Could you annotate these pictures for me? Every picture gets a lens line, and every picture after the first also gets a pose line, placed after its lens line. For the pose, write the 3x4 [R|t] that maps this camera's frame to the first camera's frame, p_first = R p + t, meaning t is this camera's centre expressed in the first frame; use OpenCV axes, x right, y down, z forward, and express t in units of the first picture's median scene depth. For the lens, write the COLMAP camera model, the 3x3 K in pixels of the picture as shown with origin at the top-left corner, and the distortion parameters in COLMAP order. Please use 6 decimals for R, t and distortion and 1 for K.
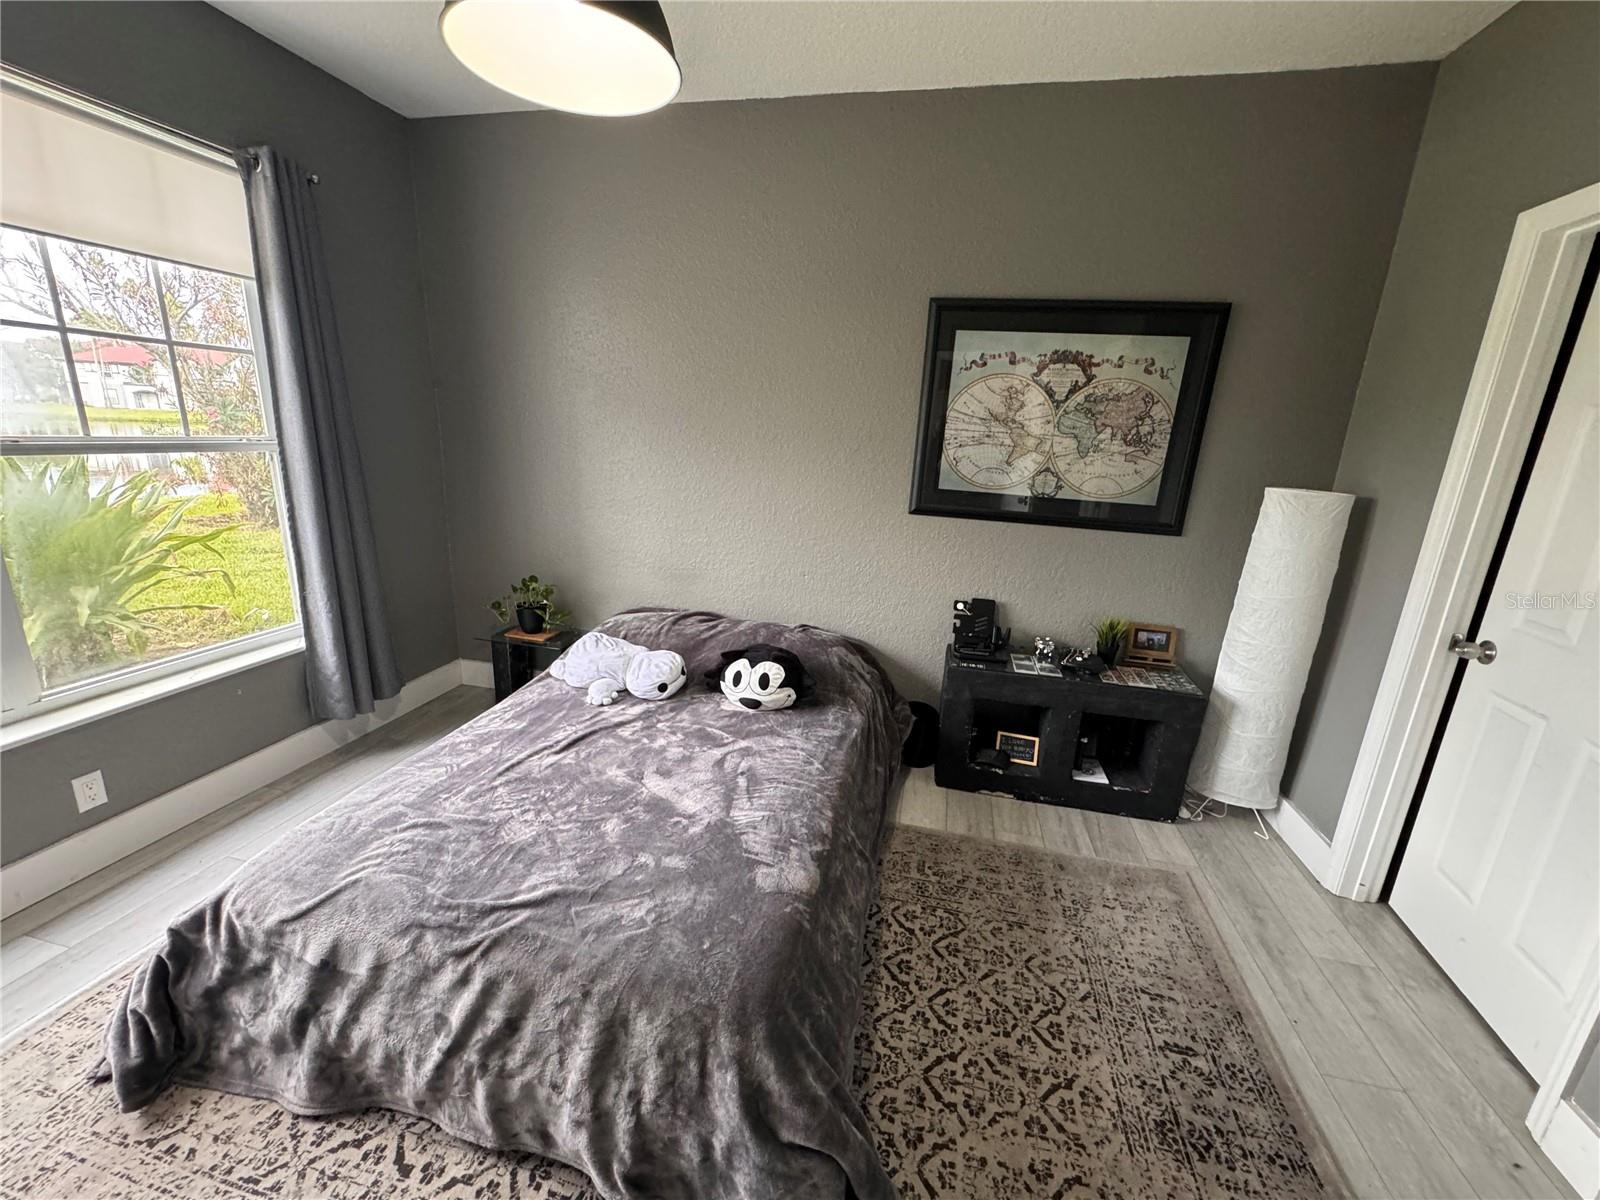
lens RADIAL K [[630.3, 0, 799.7], [0, 630.3, 602.4], [0, 0, 1]] dist [-0.002753, 0.000617]
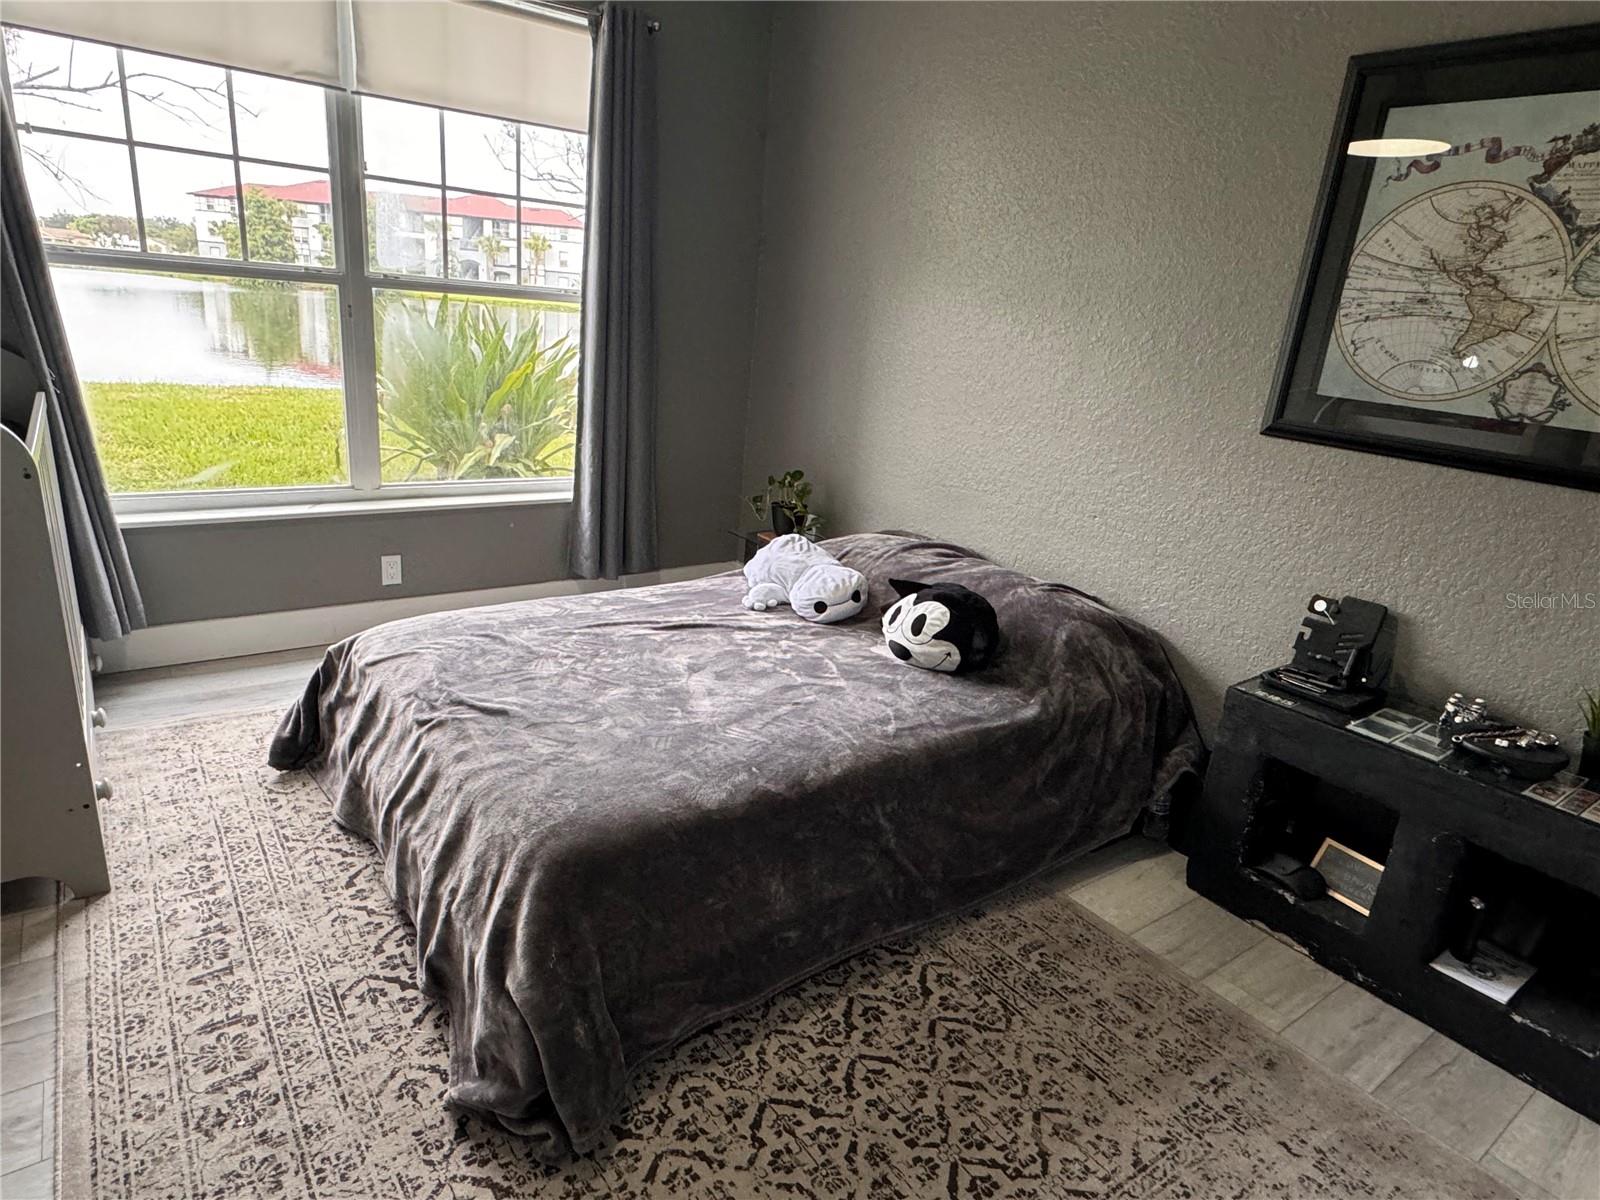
lens RADIAL K [[921.7, 0, 797.1], [0, 921.7, 606.2], [0, 0, 1]] dist [-0.003518, 0.002054]
pose [[0.758552, 0.216050, -0.614754, 0.523090], [-0.216618, 0.973387, 0.074801, 0.059164], [0.614553, 0.076427, 0.785164, 0.080084]]
